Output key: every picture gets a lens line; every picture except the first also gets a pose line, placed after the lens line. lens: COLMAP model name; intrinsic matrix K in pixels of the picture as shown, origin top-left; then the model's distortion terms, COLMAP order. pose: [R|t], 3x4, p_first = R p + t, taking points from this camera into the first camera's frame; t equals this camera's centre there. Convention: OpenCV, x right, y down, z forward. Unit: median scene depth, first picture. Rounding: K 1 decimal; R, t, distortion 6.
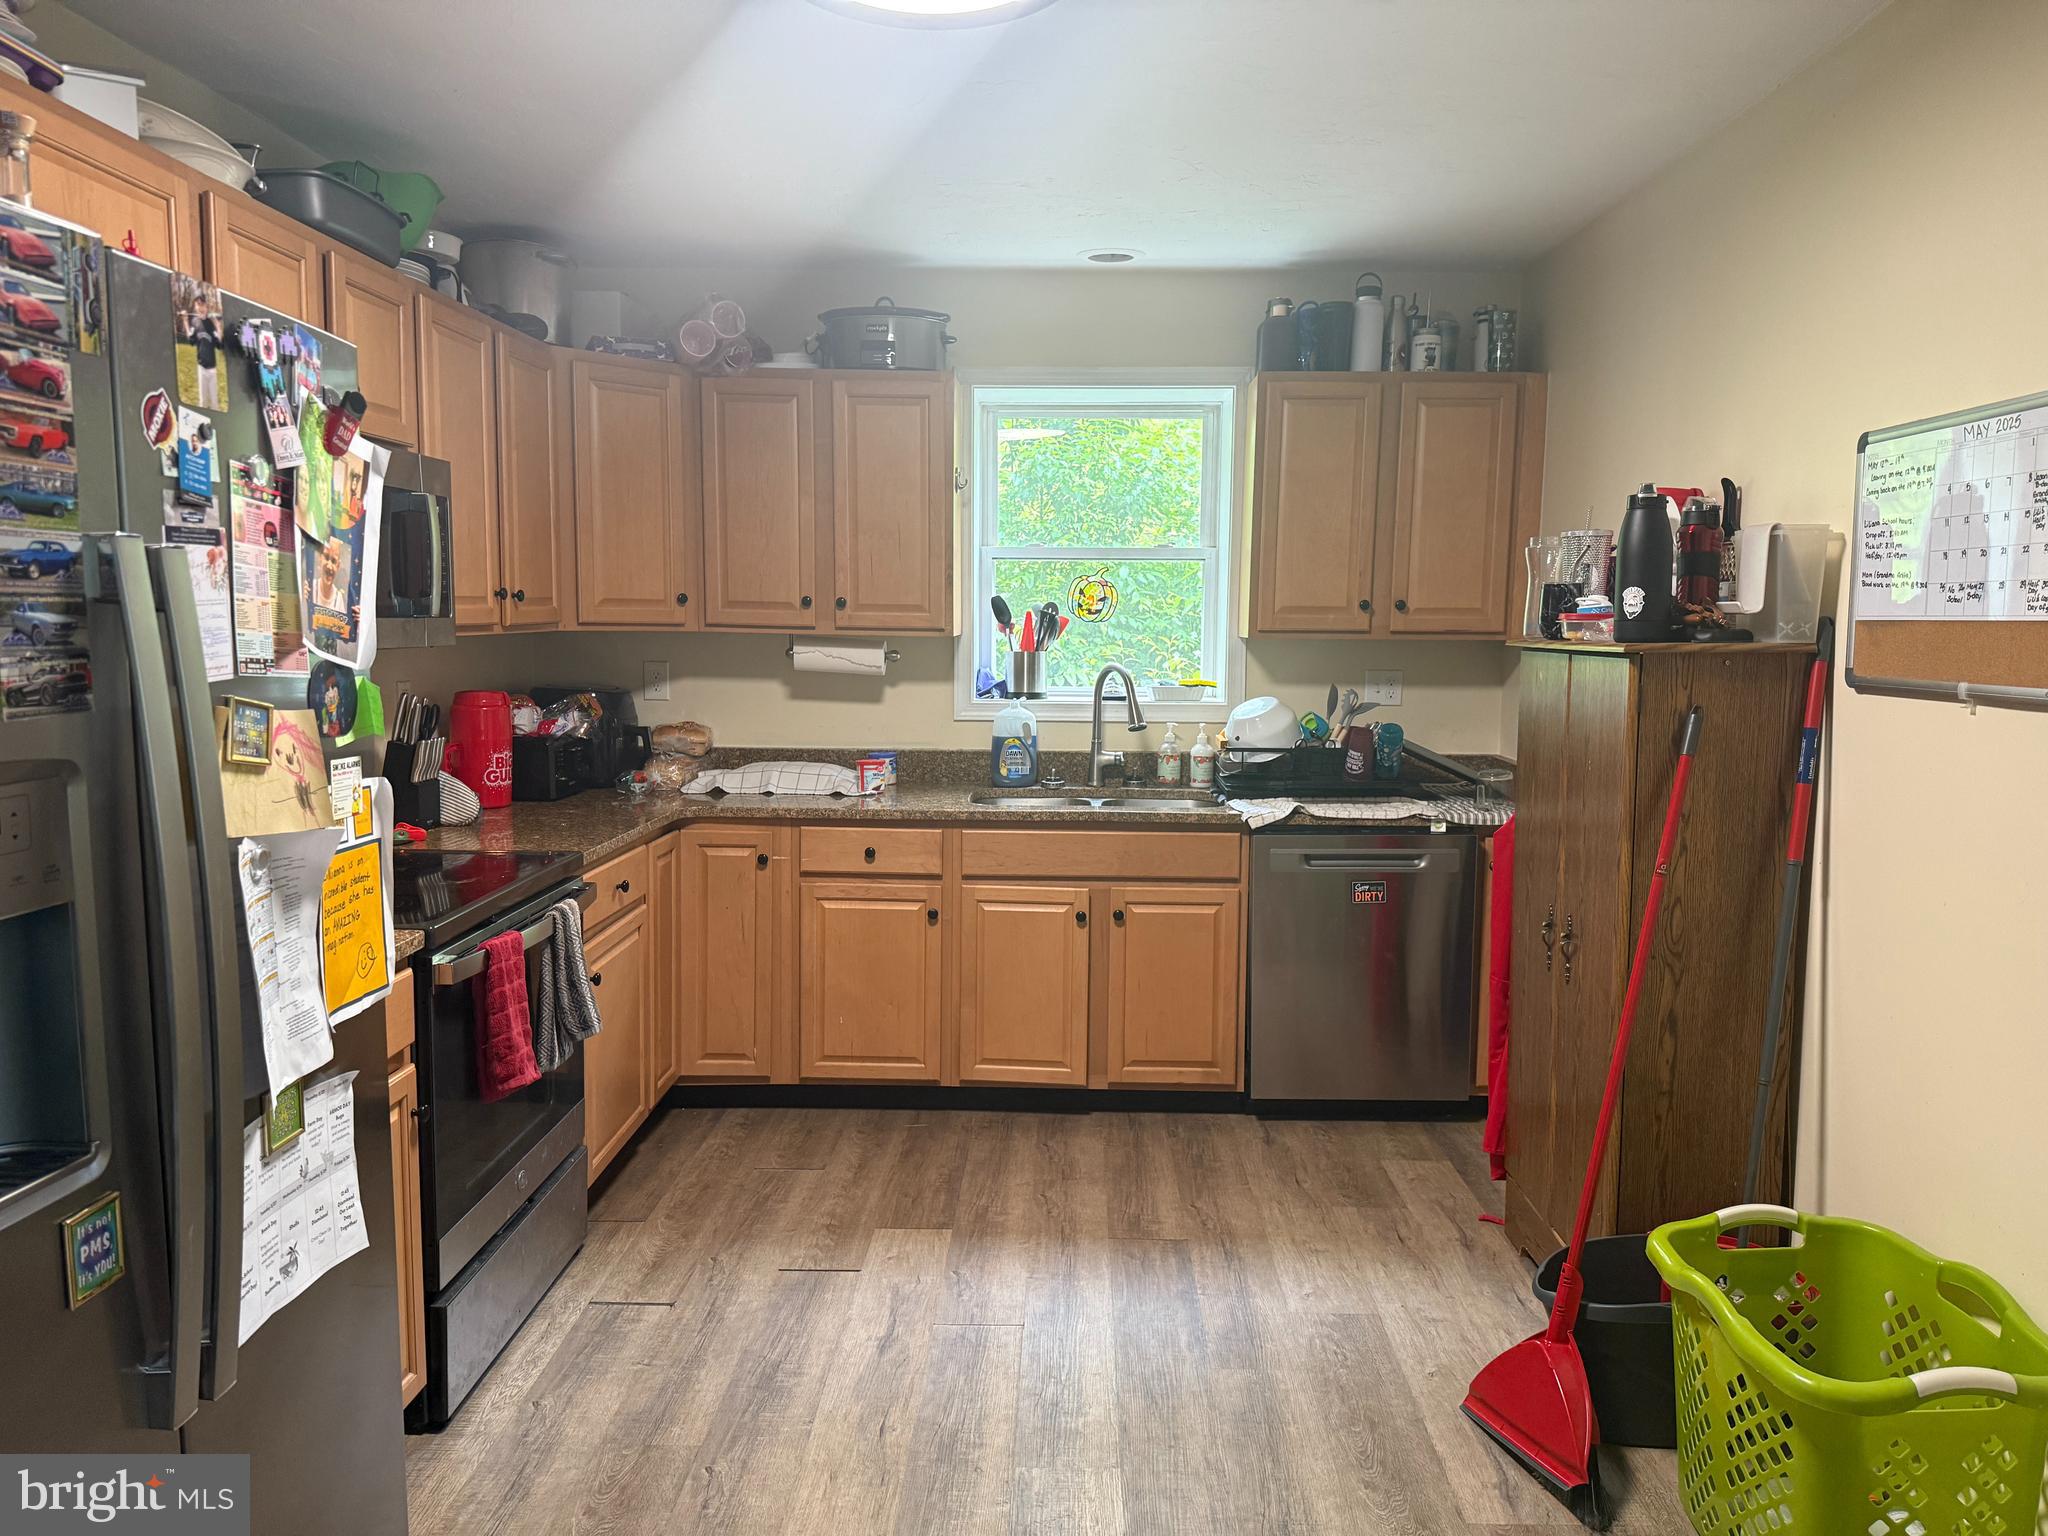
lens RADIAL K [[1453.8, 0, 1026.7], [0, 1453.8, 768.6], [0, 0, 1]] dist [0.021392, -0.033975]
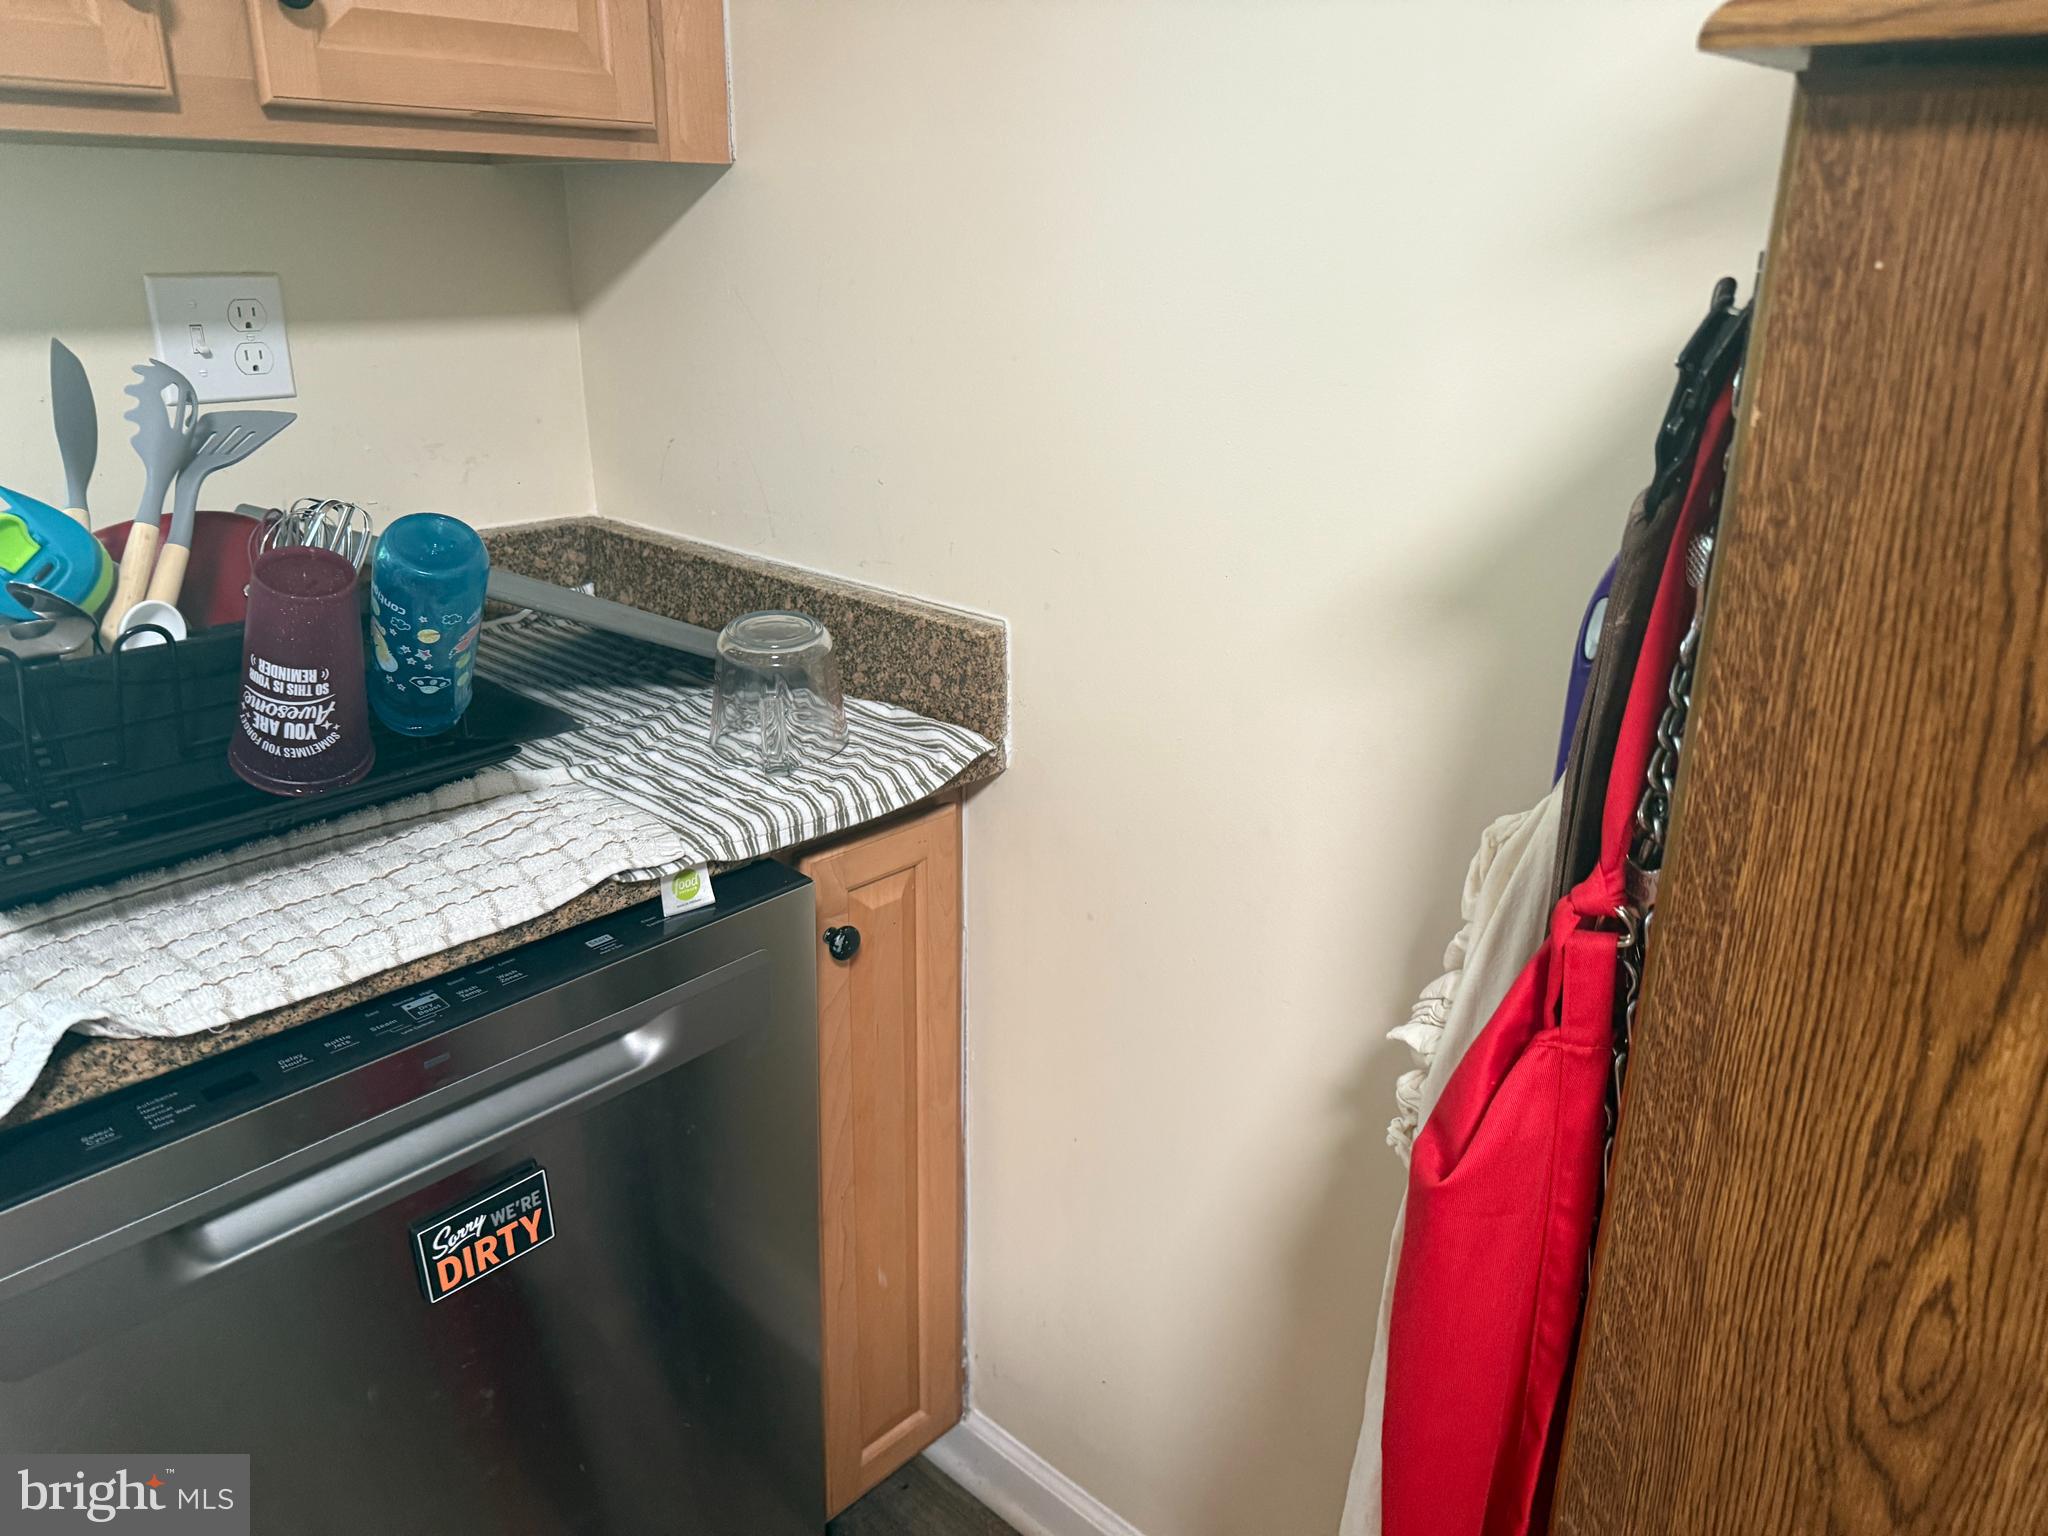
lens RADIAL K [[1453.8, 0, 1024.5], [0, 1453.8, 762.1], [0, 0, 1]] dist [0.021392, -0.033975]
pose [[0.658323, -0.255143, 0.708176, 0.134671], [0.064418, 0.956447, 0.284708, -0.050679], [-0.749974, -0.141811, 0.646087, 0.745740]]
